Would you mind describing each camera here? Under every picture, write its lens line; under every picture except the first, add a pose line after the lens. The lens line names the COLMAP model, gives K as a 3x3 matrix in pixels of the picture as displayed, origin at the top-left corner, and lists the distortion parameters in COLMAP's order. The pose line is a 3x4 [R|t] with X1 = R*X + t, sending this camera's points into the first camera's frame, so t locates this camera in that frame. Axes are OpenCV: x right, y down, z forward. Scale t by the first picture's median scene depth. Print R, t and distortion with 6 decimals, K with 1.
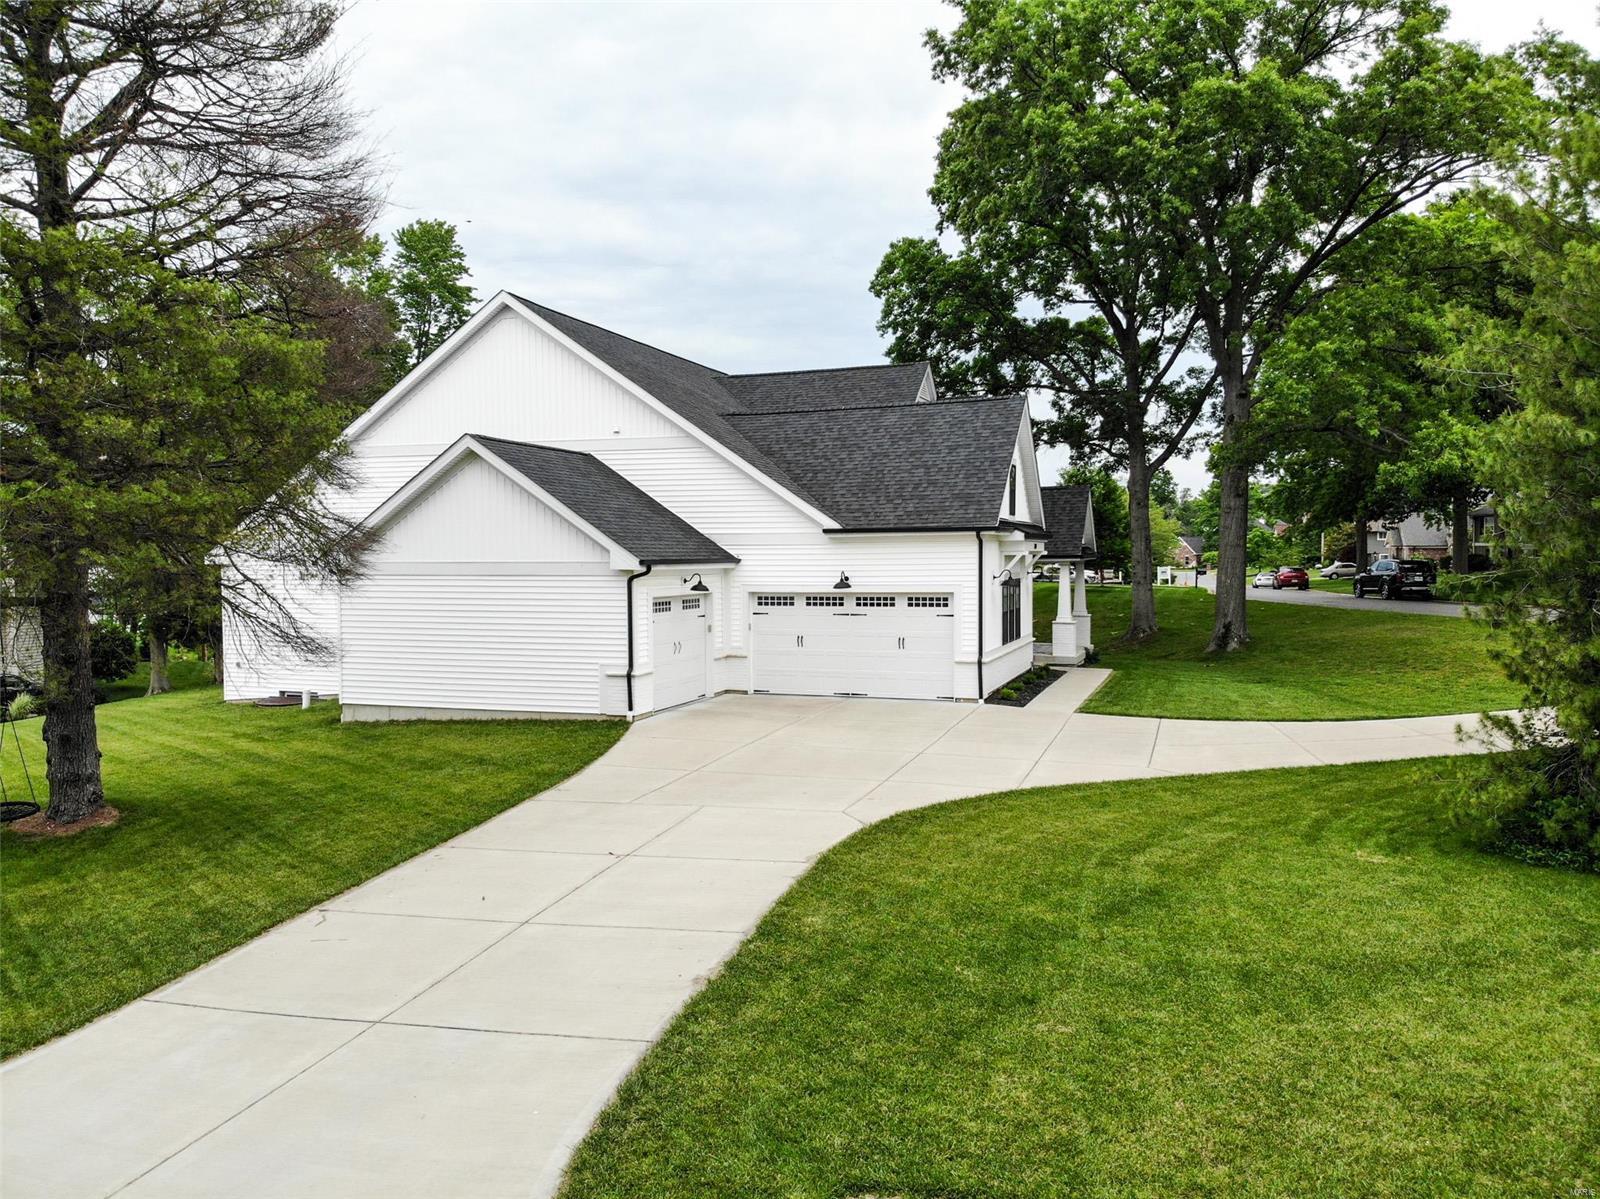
lens RADIAL K [[1172.2, 0, 800.0], [0, 1172.2, 599.5], [0, 0, 1]] dist [0.073818, -0.100552]
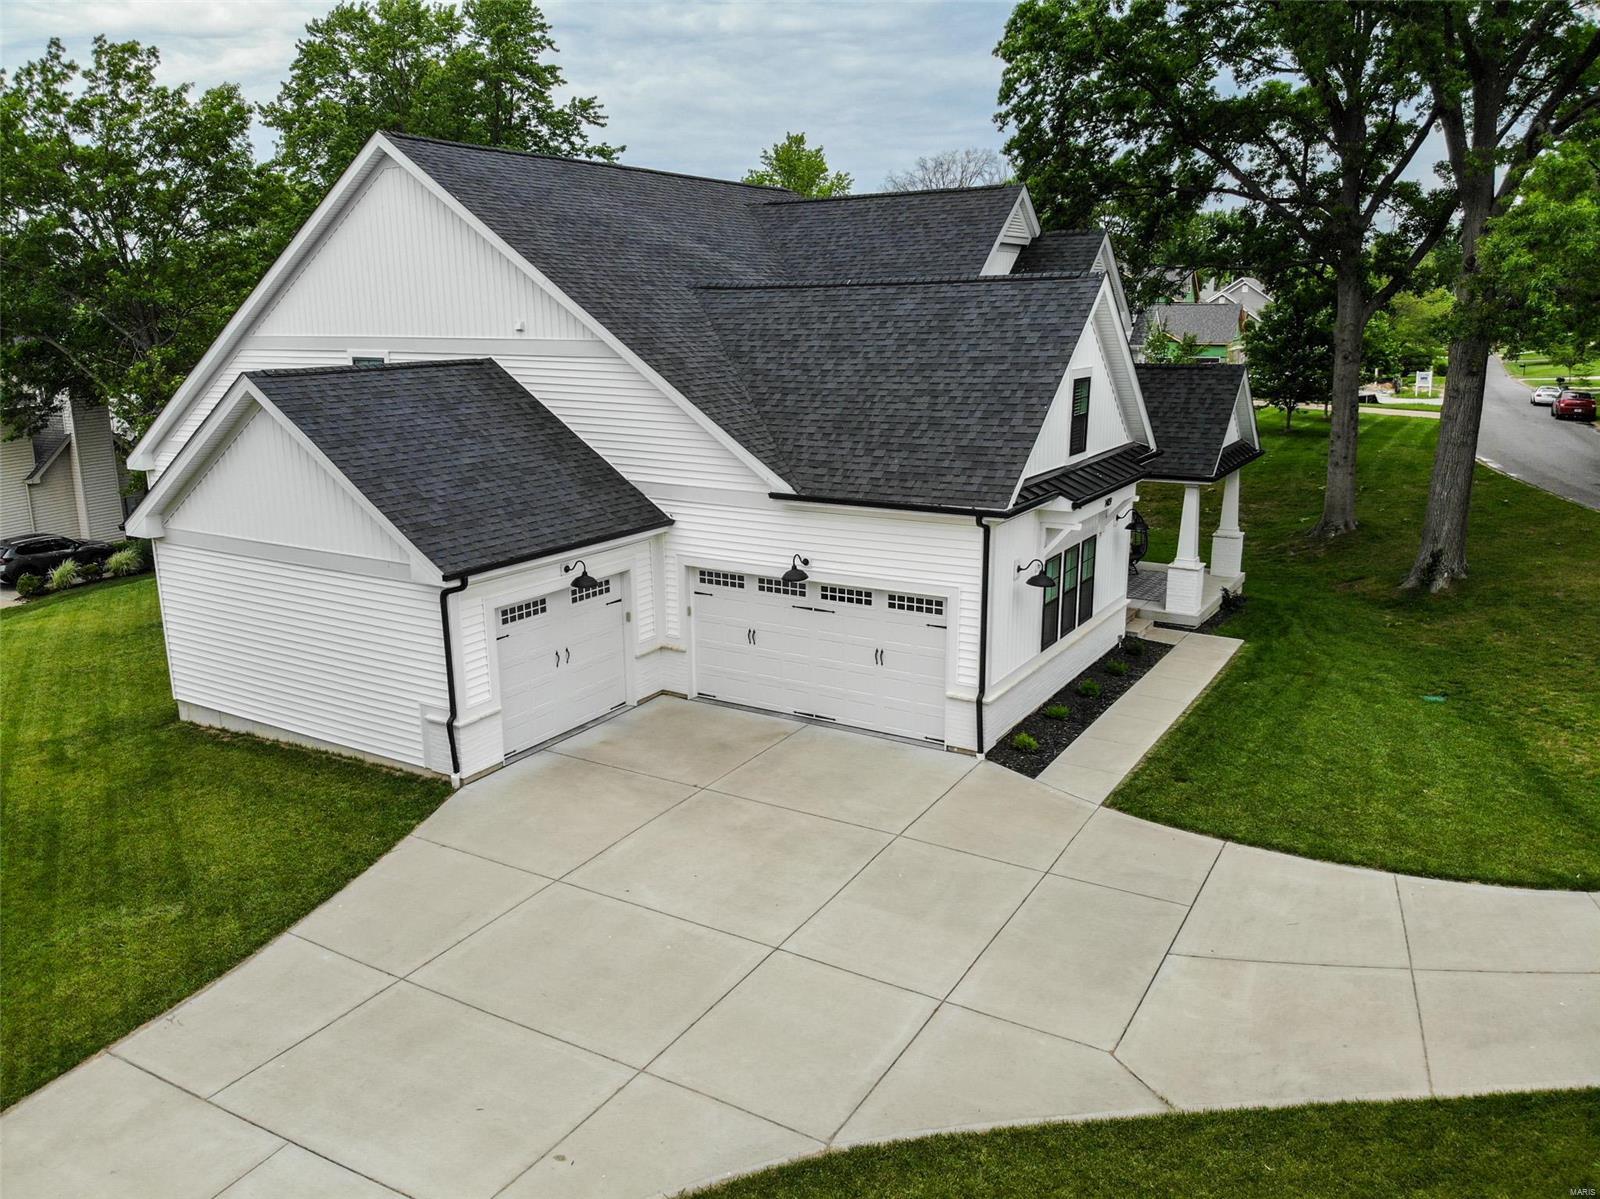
lens RADIAL K [[1161.4, 0, 809.9], [0, 1161.4, 616.2], [0, 0, 1]] dist [0.100702, -0.288648]
pose [[0.980483, 0.048171, -0.190613, 0.171893], [-0.005270, 0.975610, 0.219448, -0.135131], [0.196535, -0.214161, 0.956822, 0.322353]]
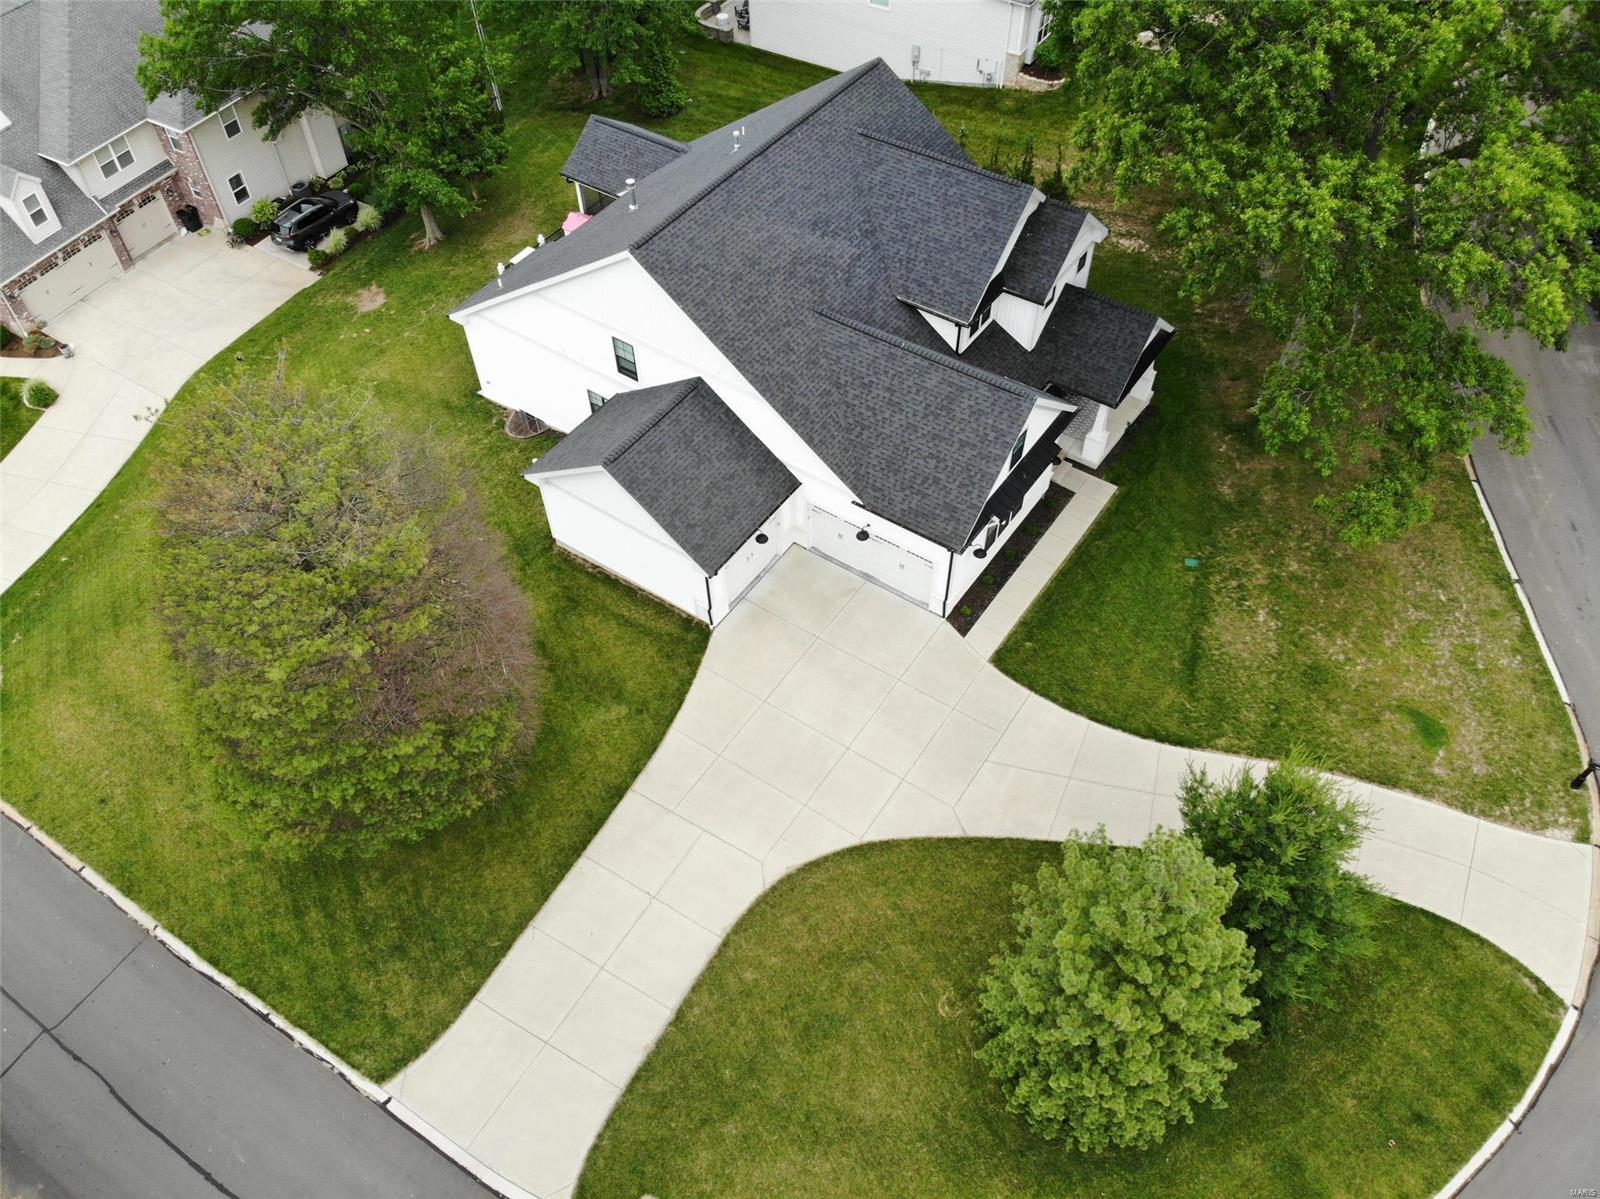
lens RADIAL K [[1139.7, 0, 800.0], [0, 1139.7, 599.5], [0, 0, 1]] dist [0.101943, -0.201205]
pose [[0.964034, 0.201214, -0.173644, 0.213646], [-0.003923, 0.664039, 0.747688, -0.971813], [0.265752, -0.720115, 0.640945, 0.021661]]
